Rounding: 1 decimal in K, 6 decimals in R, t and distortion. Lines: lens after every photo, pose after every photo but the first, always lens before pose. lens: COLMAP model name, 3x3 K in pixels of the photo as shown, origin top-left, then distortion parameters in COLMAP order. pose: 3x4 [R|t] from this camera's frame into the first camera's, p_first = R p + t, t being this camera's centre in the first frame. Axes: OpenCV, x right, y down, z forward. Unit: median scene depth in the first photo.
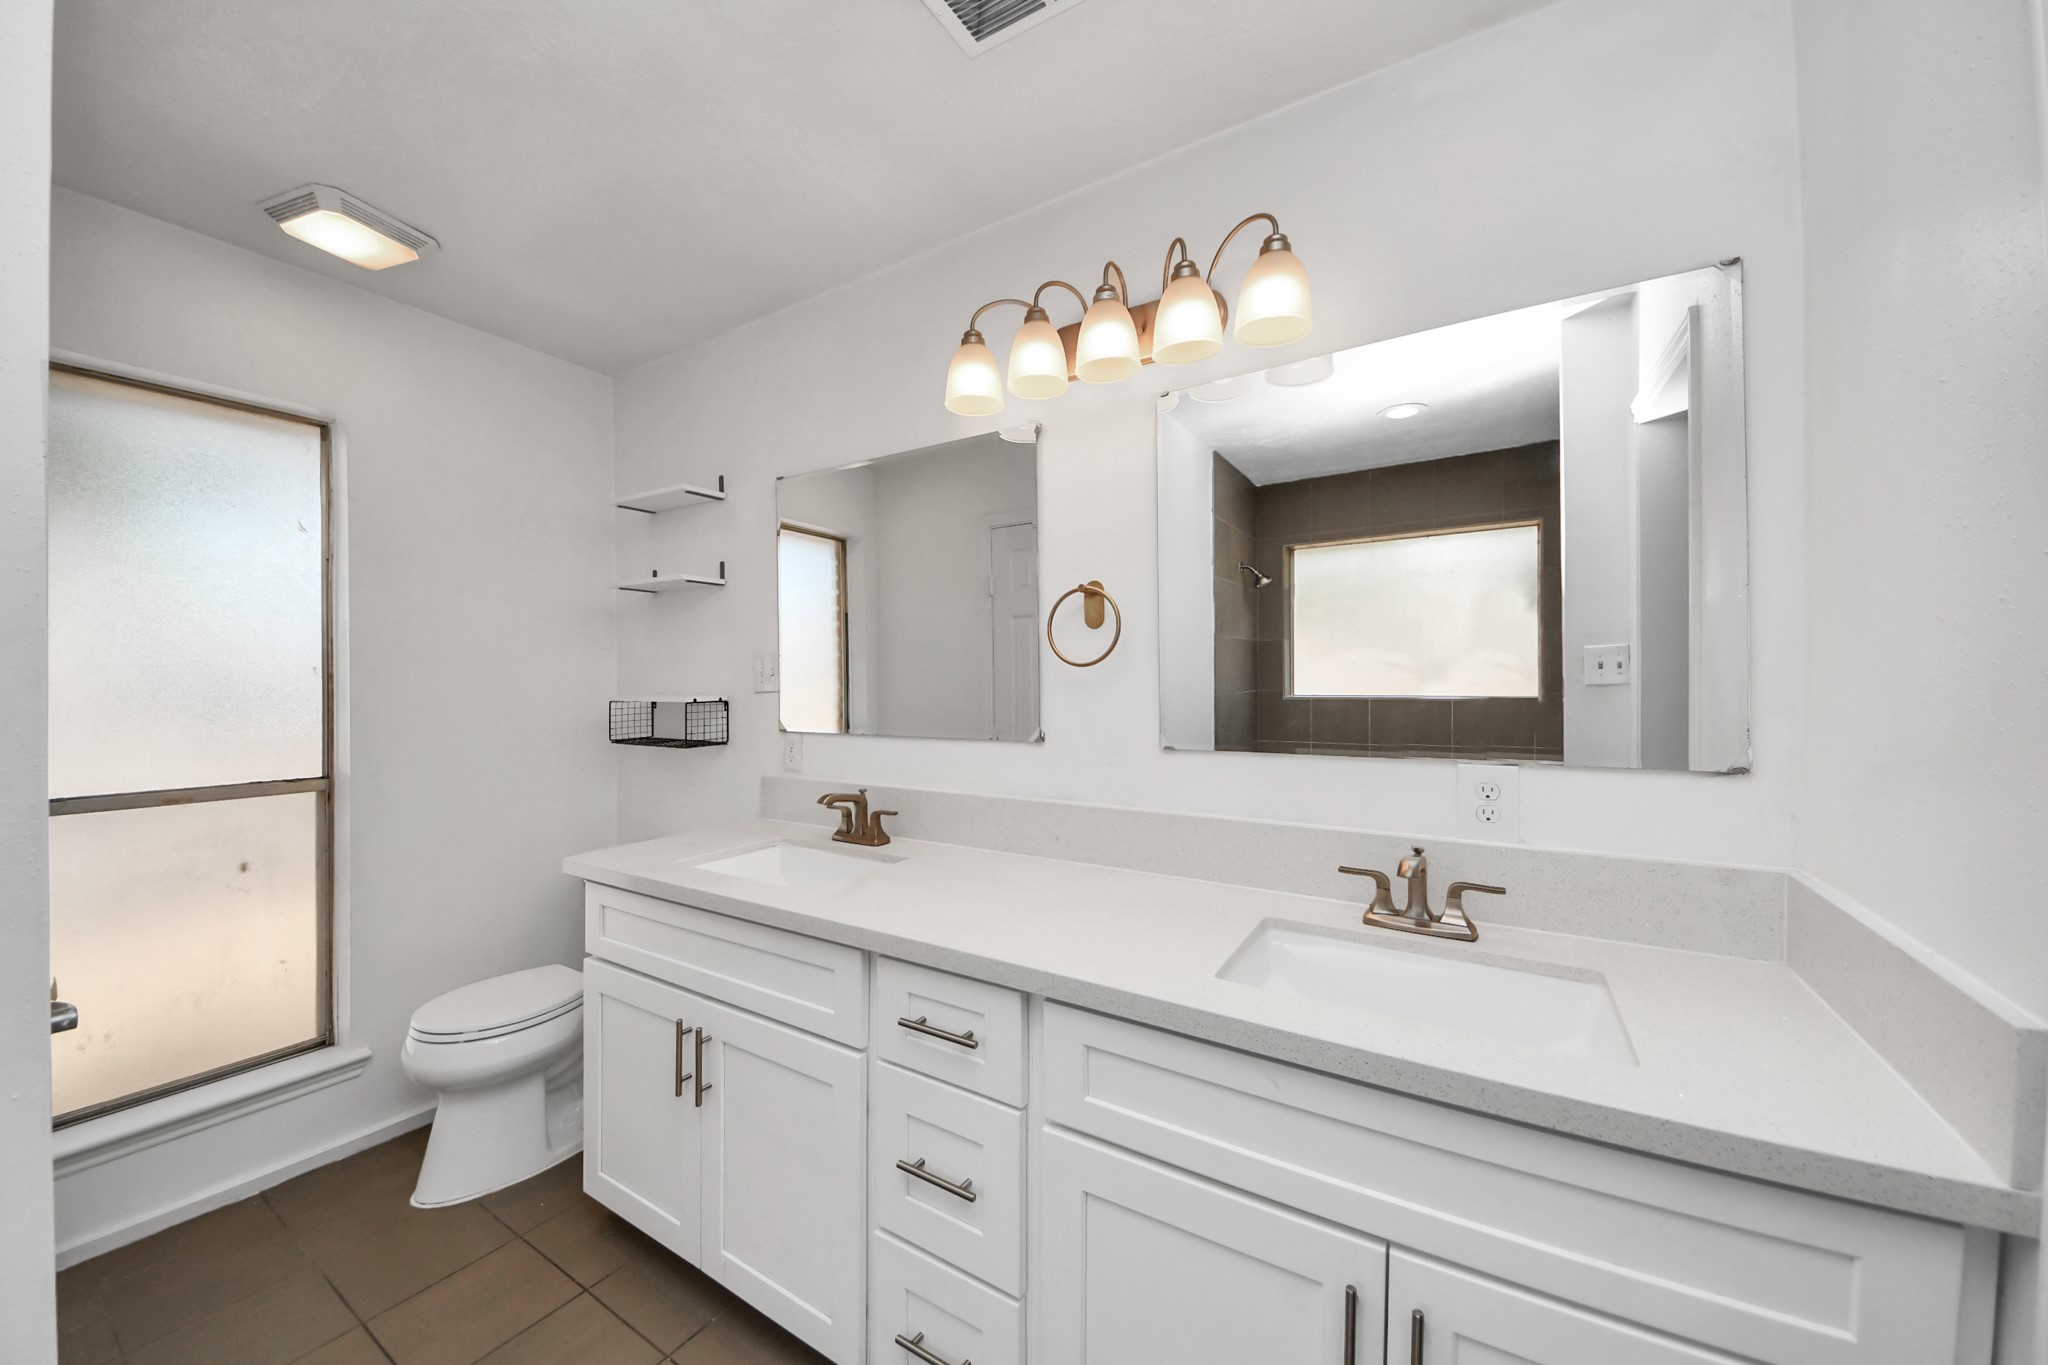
lens RADIAL K [[733.7, 0, 1026.9], [0, 733.7, 685.1], [0, 0, 1]] dist [0.000608, -0.000369]
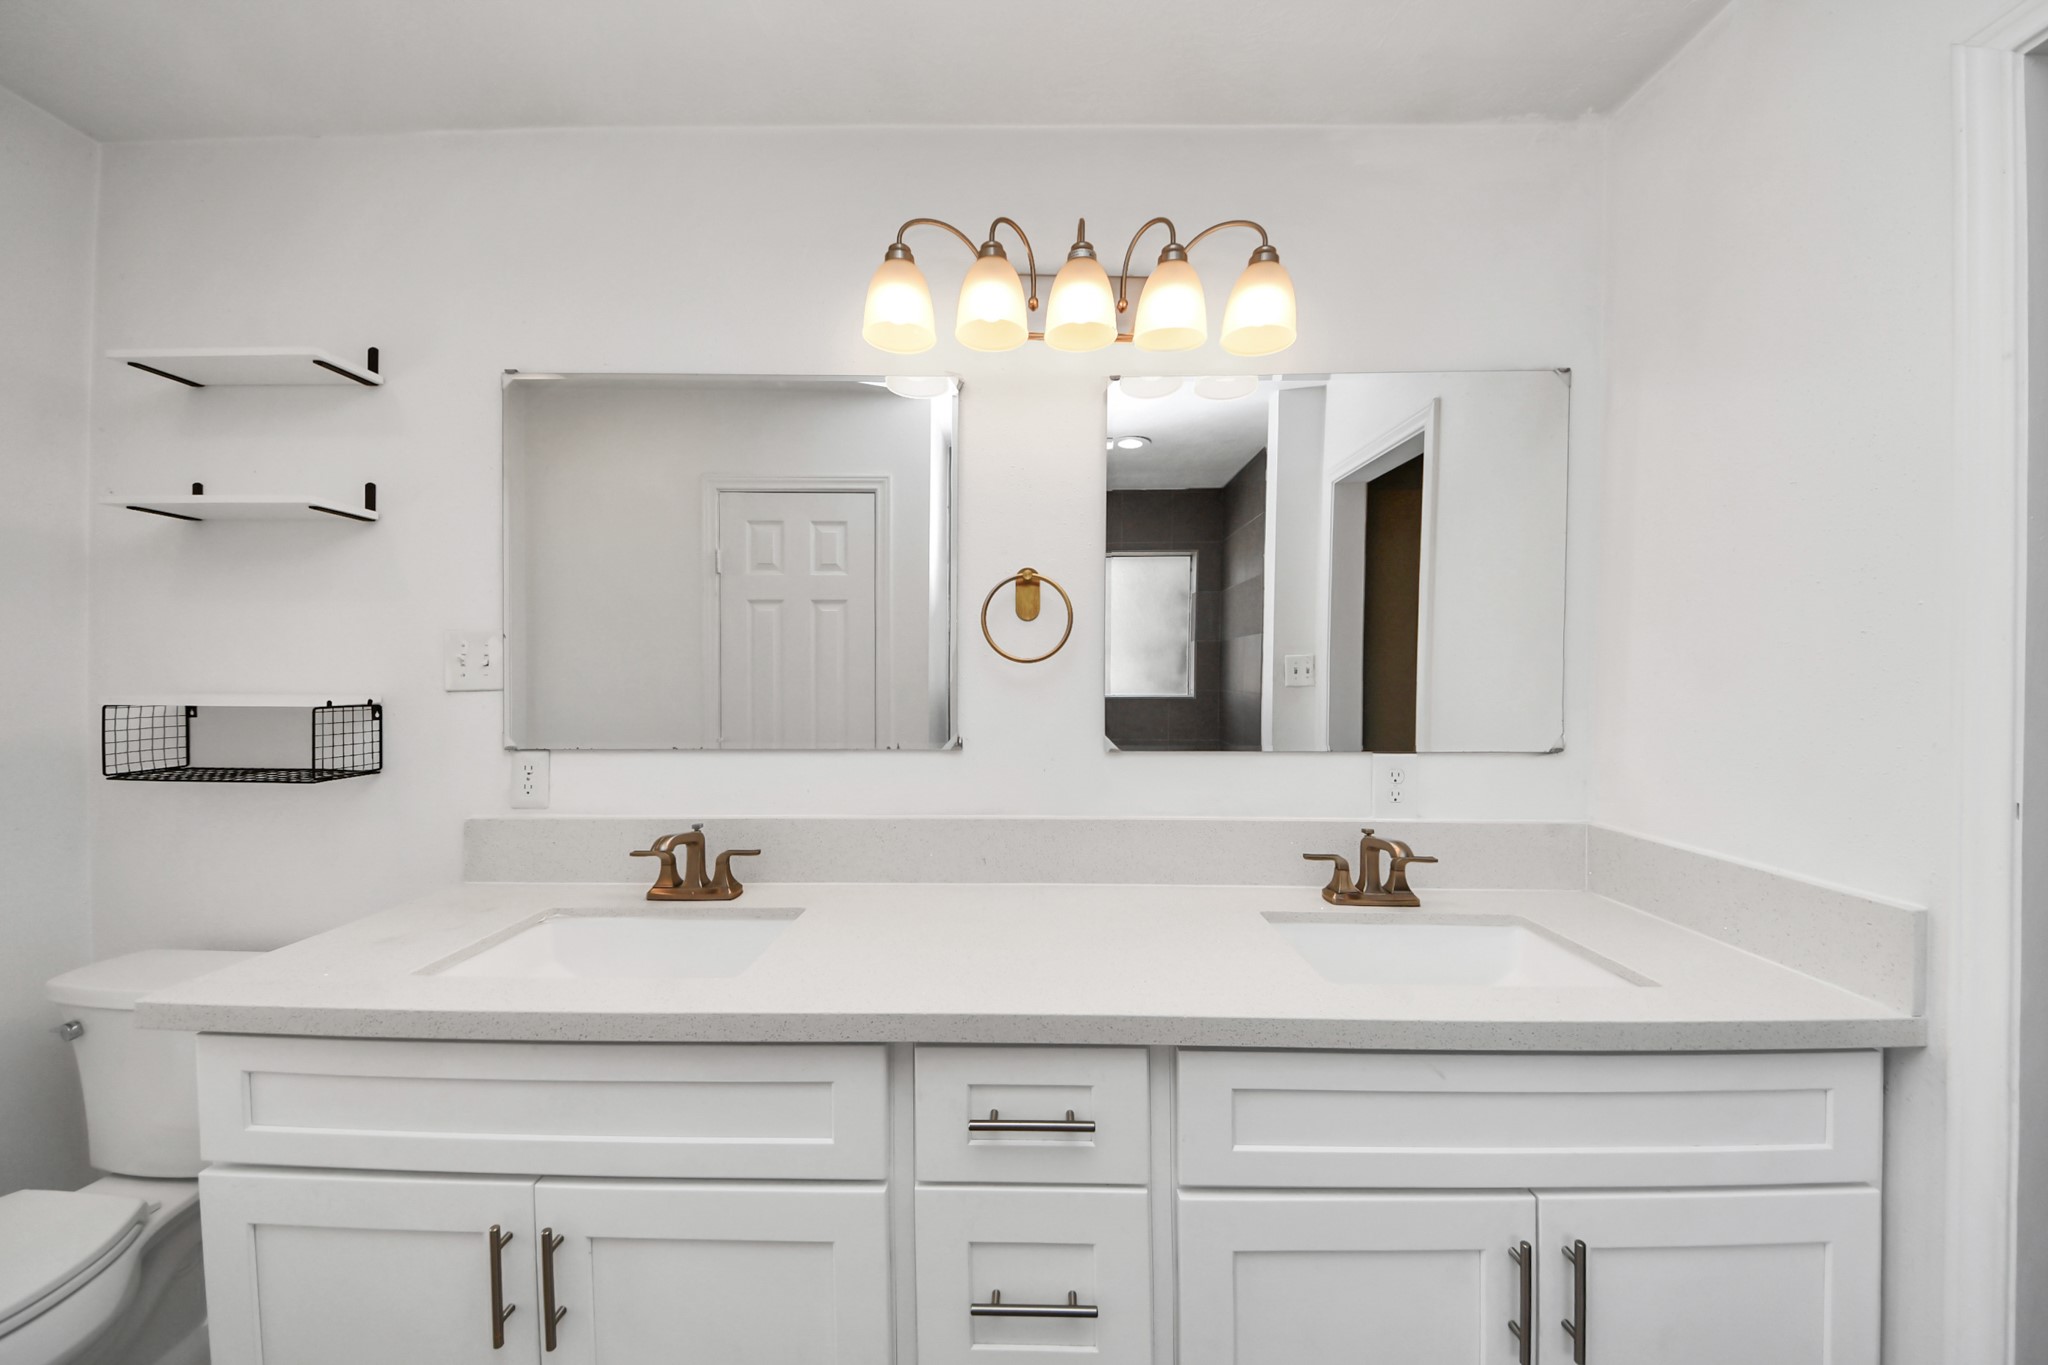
lens RADIAL K [[733.7, 0, 1014.5], [0, 733.7, 689.6], [0, 0, 1]] dist [0.000608, -0.000369]
pose [[0.852205, 0.002216, 0.523203, -0.396601], [-0.006796, 0.999954, 0.006834, 0.000800], [-0.523163, -0.009380, 0.852181, 0.246939]]
